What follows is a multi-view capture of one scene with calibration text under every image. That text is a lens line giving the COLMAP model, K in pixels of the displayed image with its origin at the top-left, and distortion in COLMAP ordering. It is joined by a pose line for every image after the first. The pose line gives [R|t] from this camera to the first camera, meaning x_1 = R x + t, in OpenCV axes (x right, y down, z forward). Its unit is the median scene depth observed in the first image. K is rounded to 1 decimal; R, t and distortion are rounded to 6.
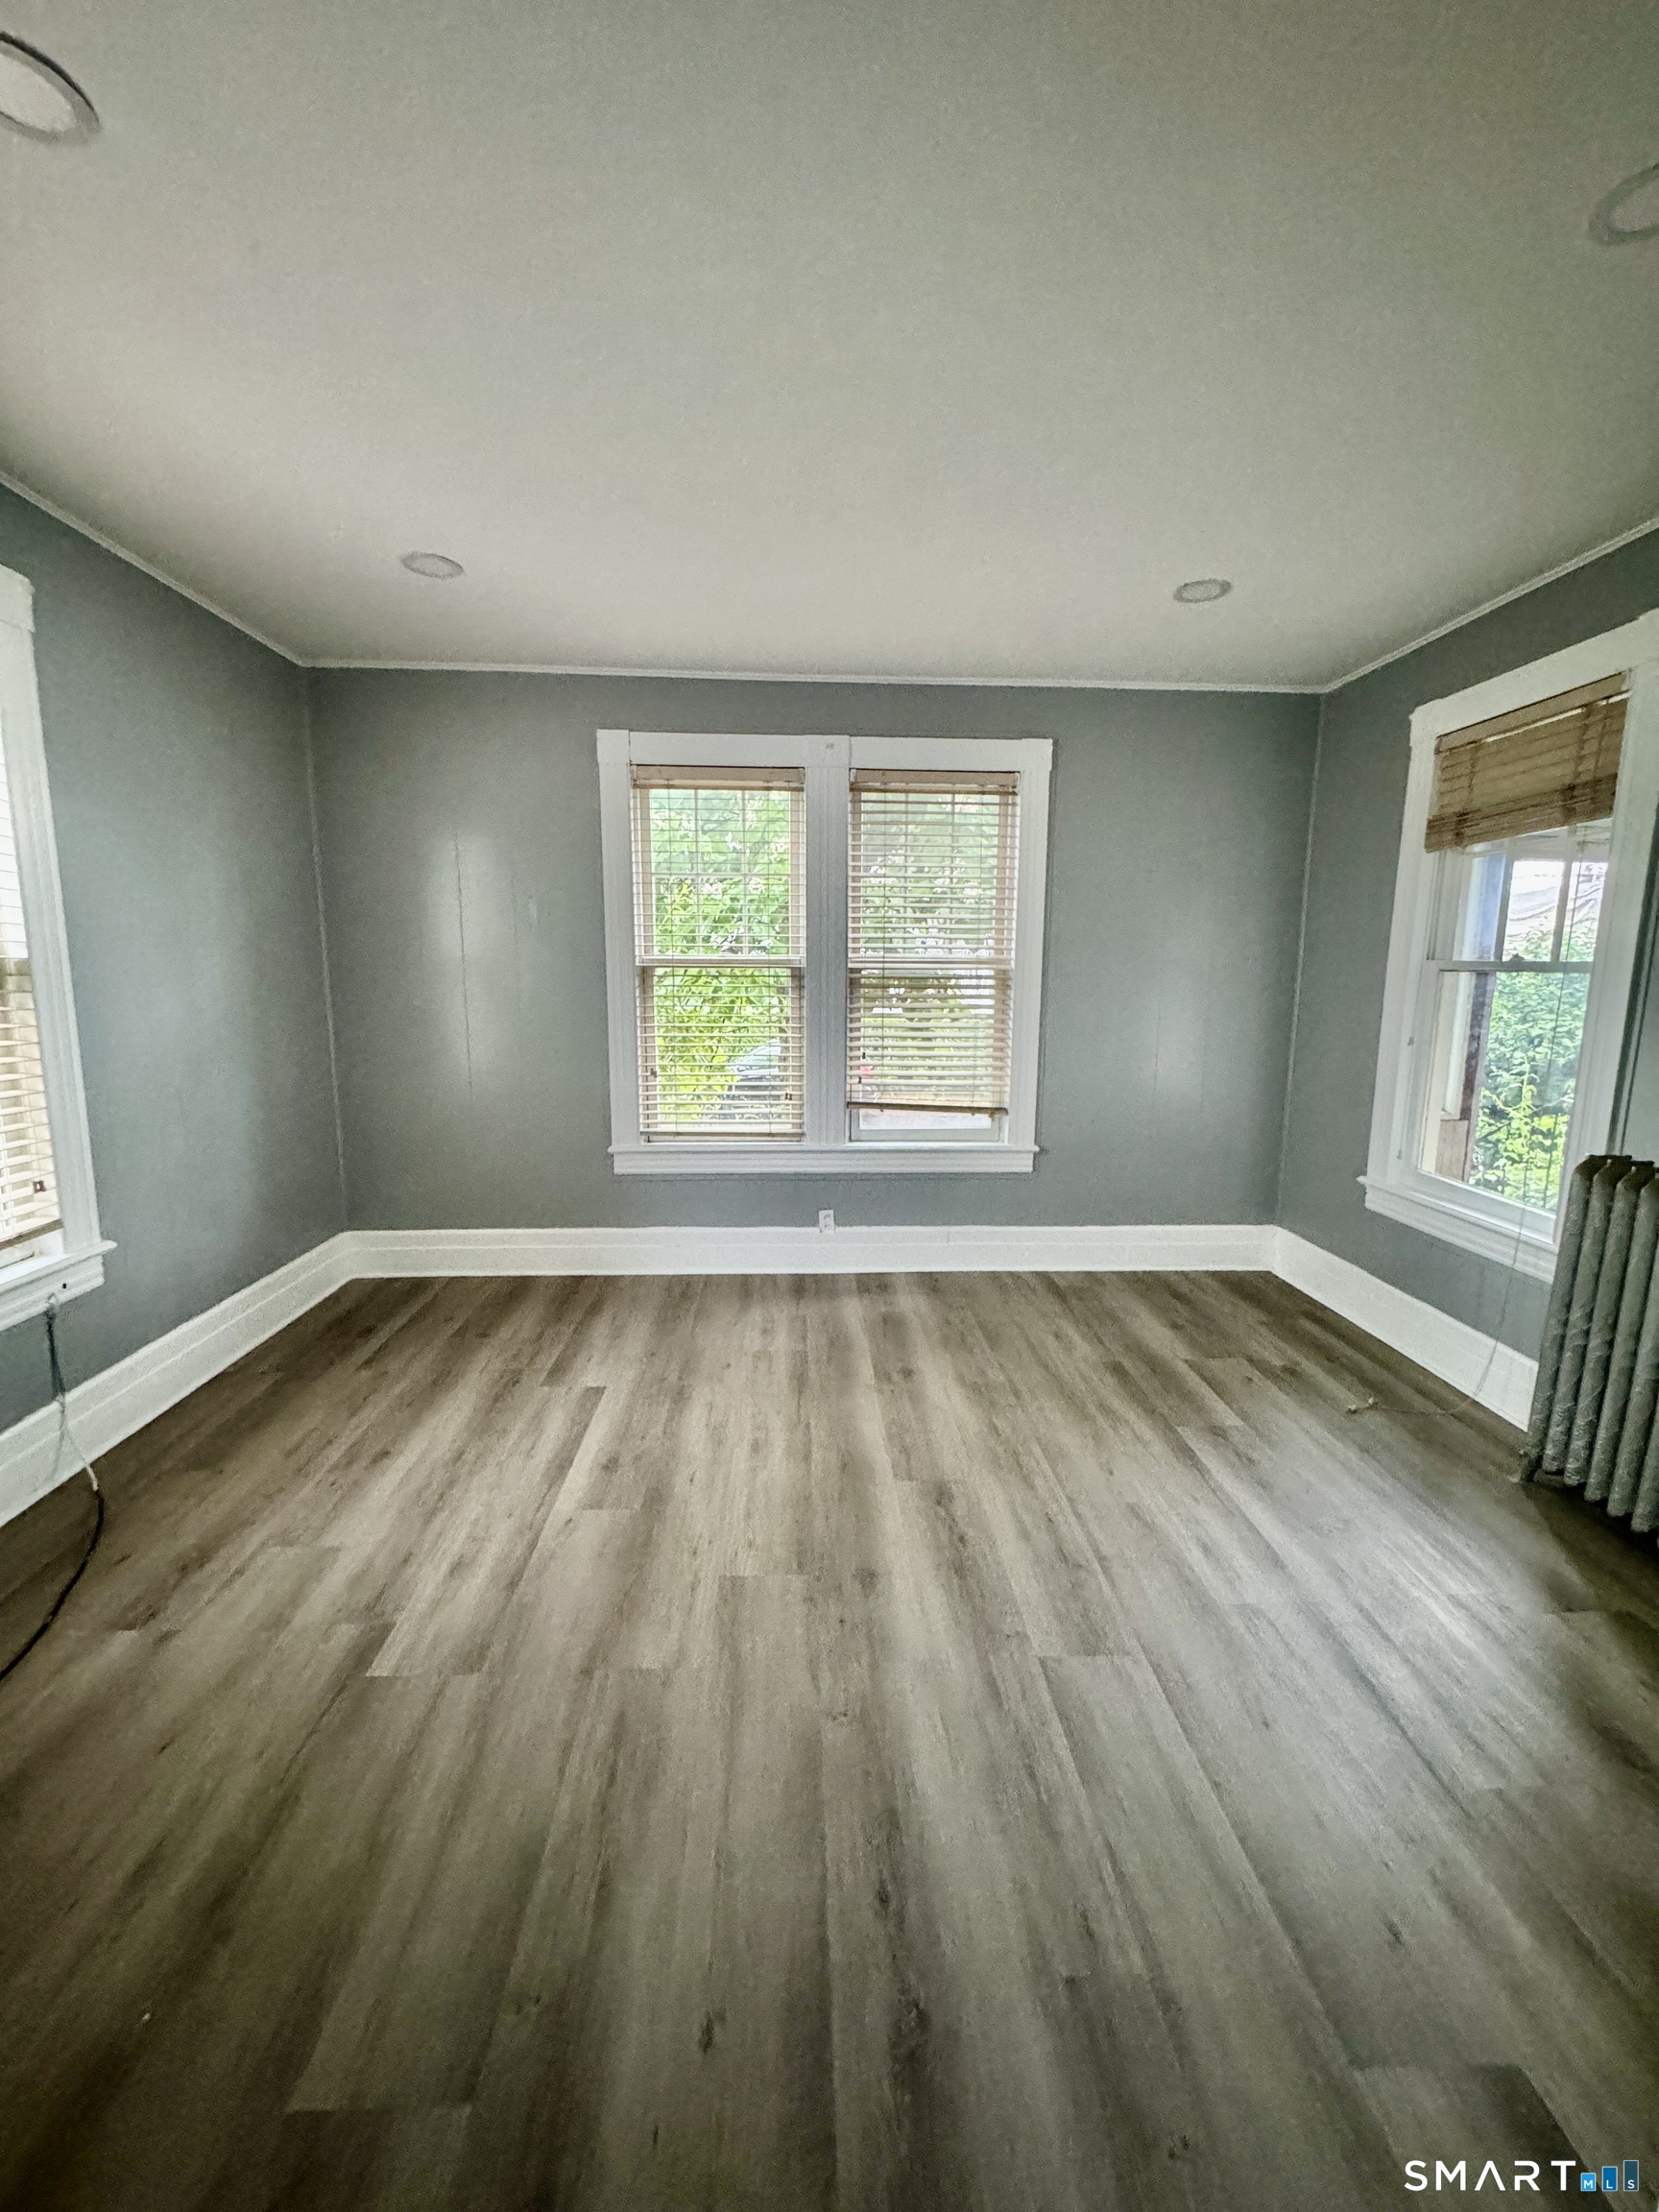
lens RADIAL K [[878.4, 0, 829.5], [0, 878.4, 1106.0], [0, 0, 1]] dist [-0.005044, 0.001145]
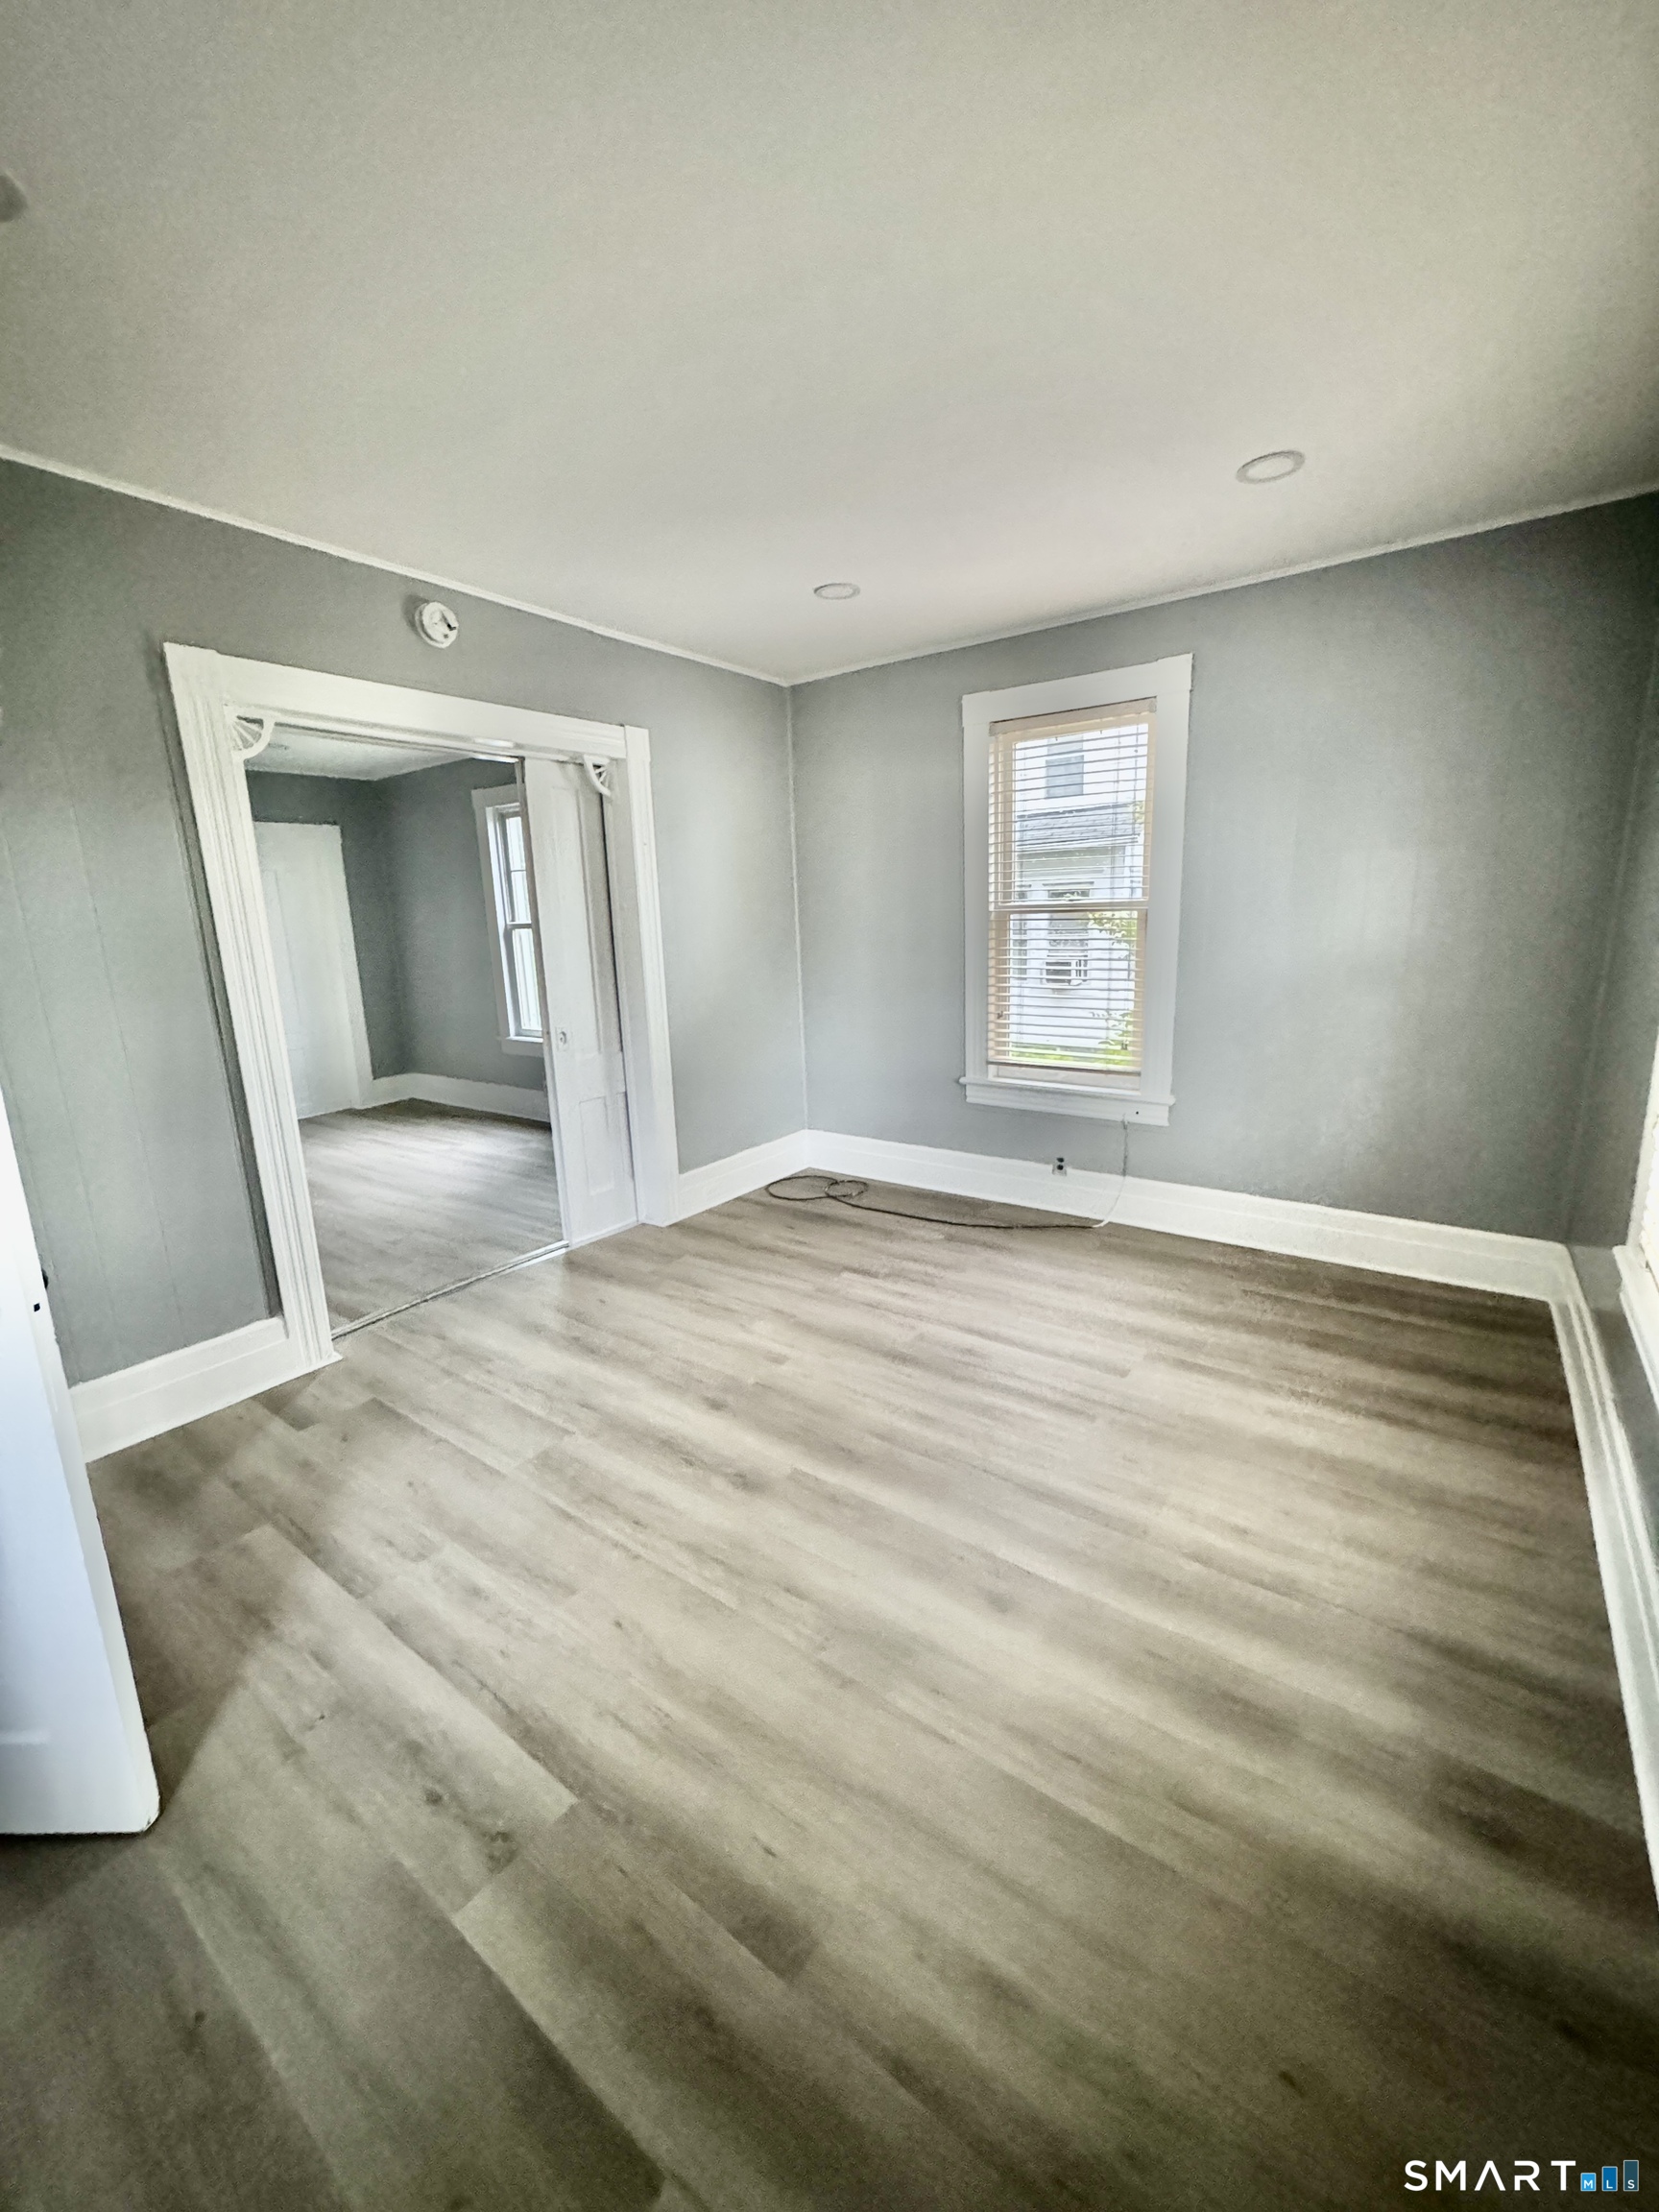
lens RADIAL K [[878.4, 0, 829.5], [0, 878.4, 1106.0], [0, 0, 1]] dist [-0.005044, 0.001145]
pose [[-0.626030, 0.173594, -0.760231, 0.560227], [-0.100485, 0.948820, 0.299404, -0.184430], [0.773298, 0.263828, -0.576546, 1.170557]]
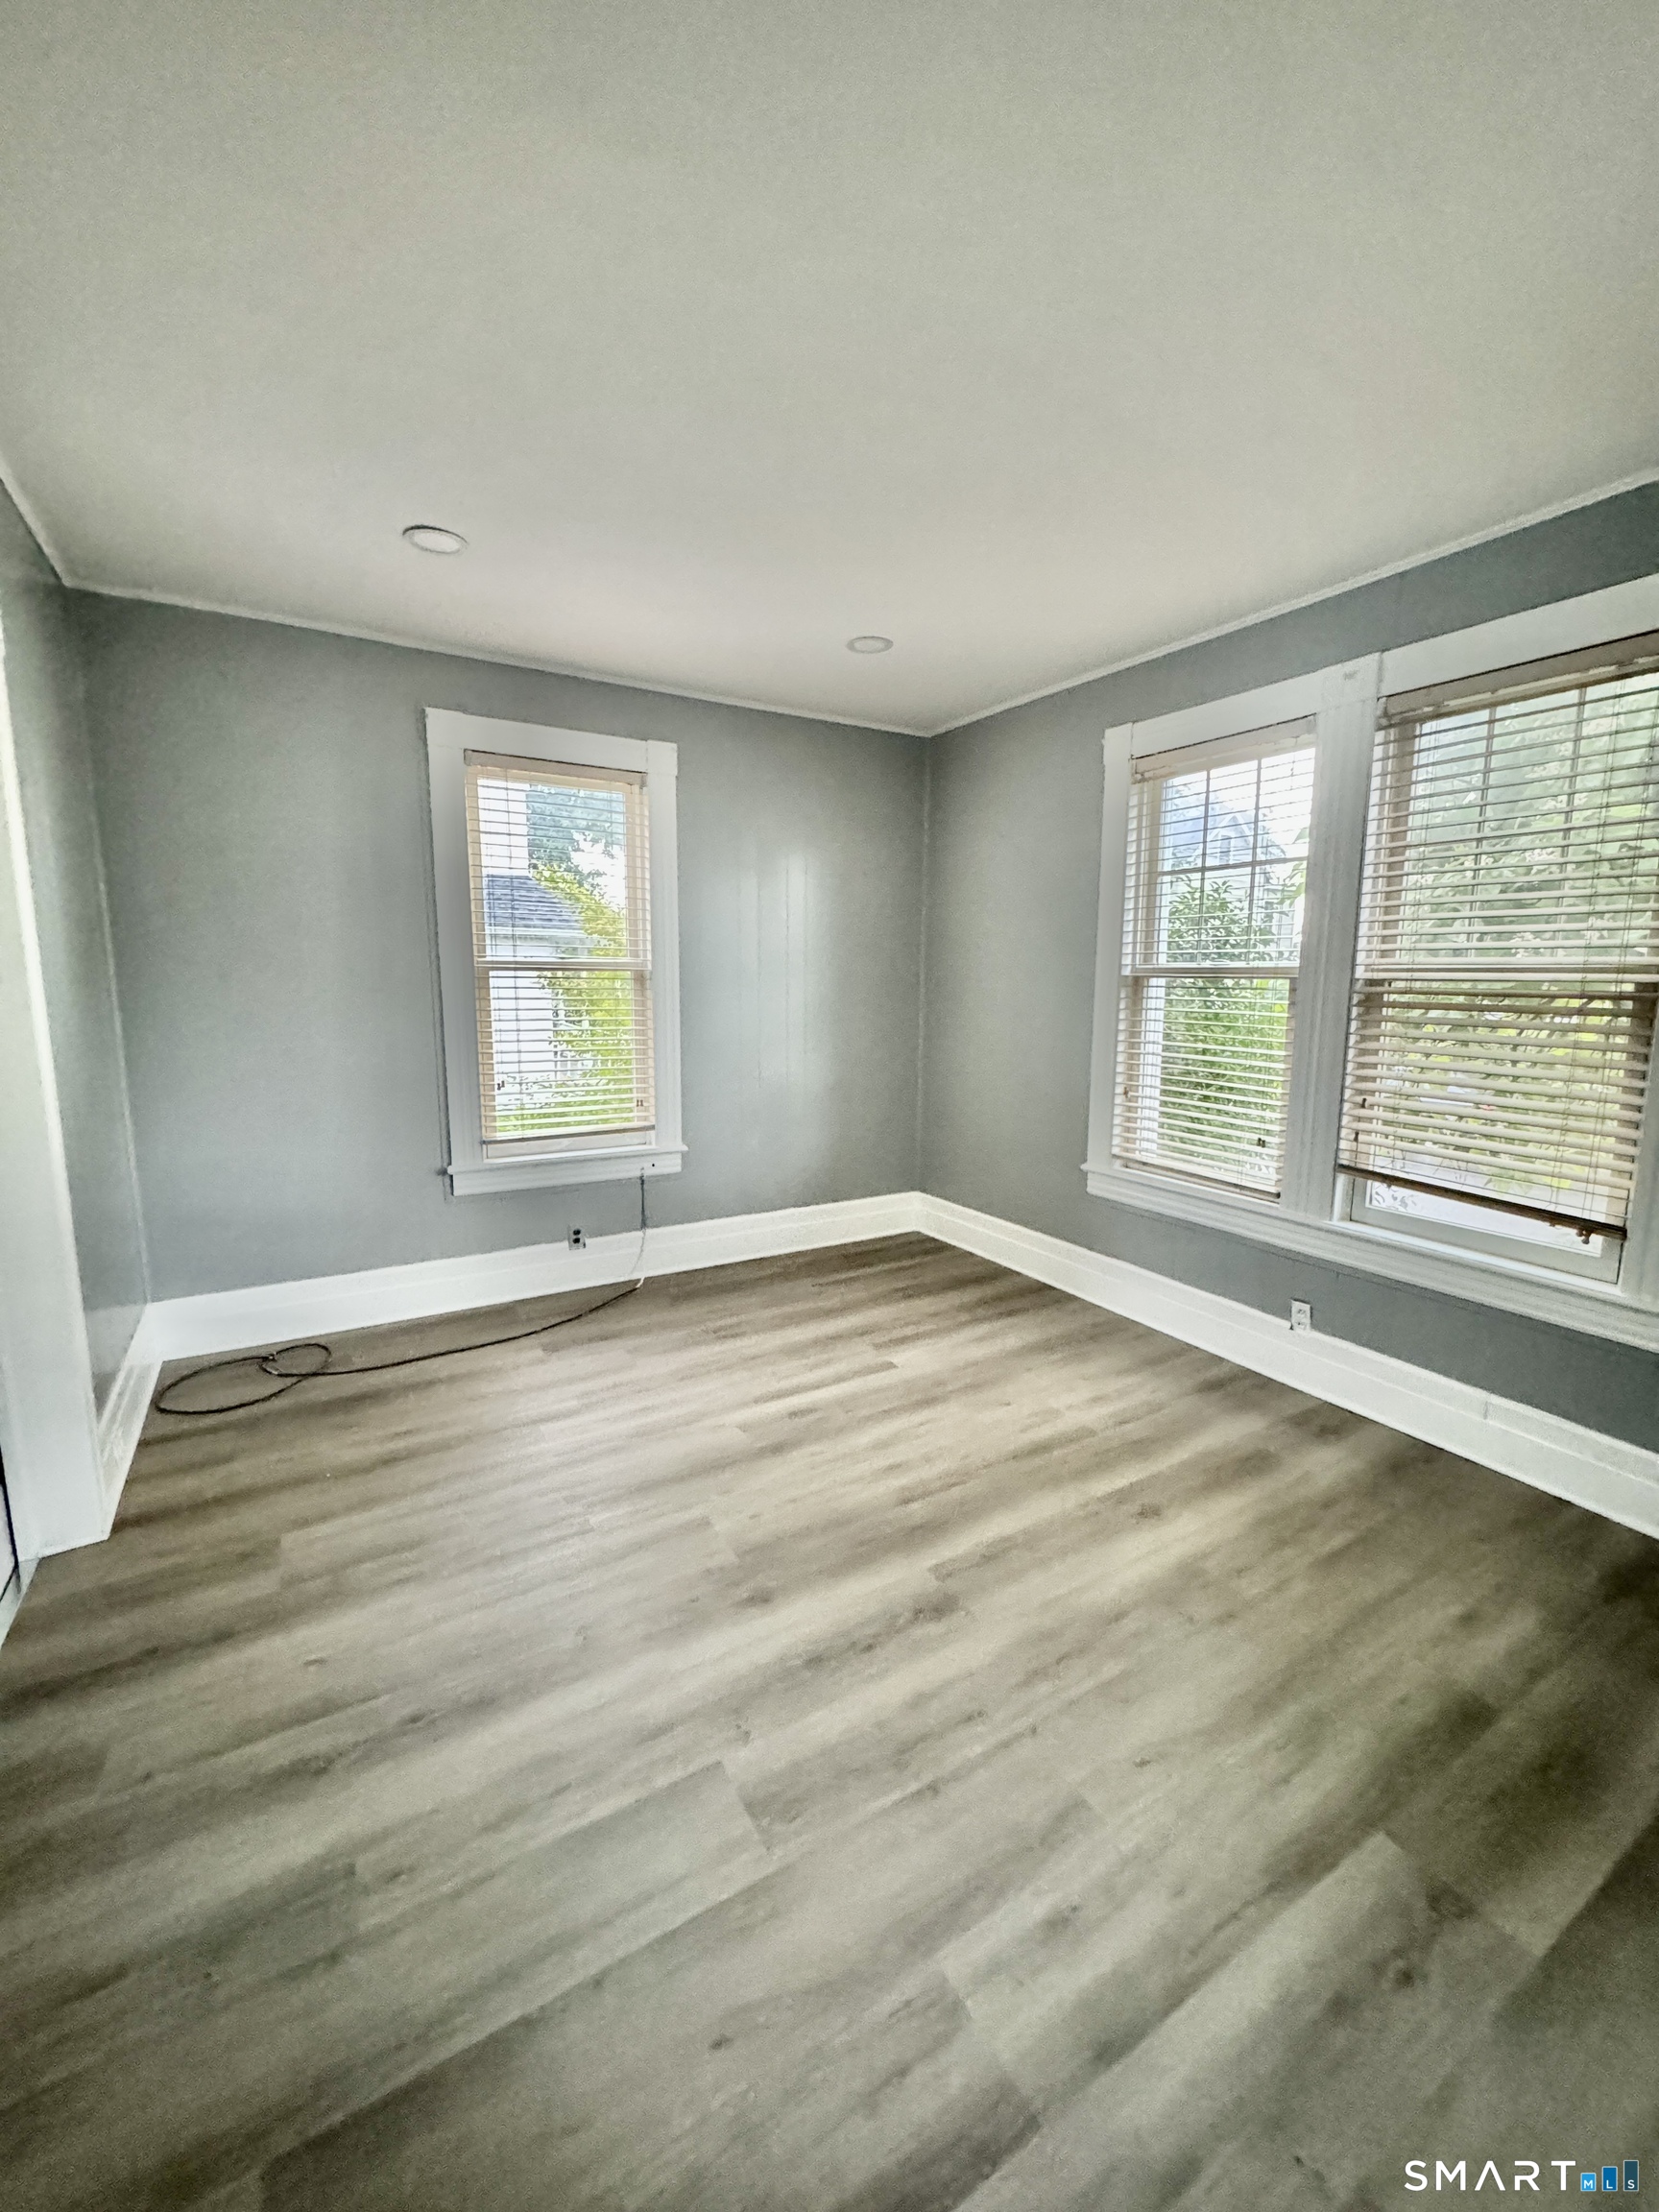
lens RADIAL K [[878.4, 0, 829.5], [0, 878.4, 1106.0], [0, 0, 1]] dist [-0.005044, 0.001145]
pose [[0.475307, 0.129262, -0.870273, 0.572578], [-0.142788, 0.987368, 0.068669, -0.053486], [0.868156, 0.091626, 0.487761, 0.362079]]
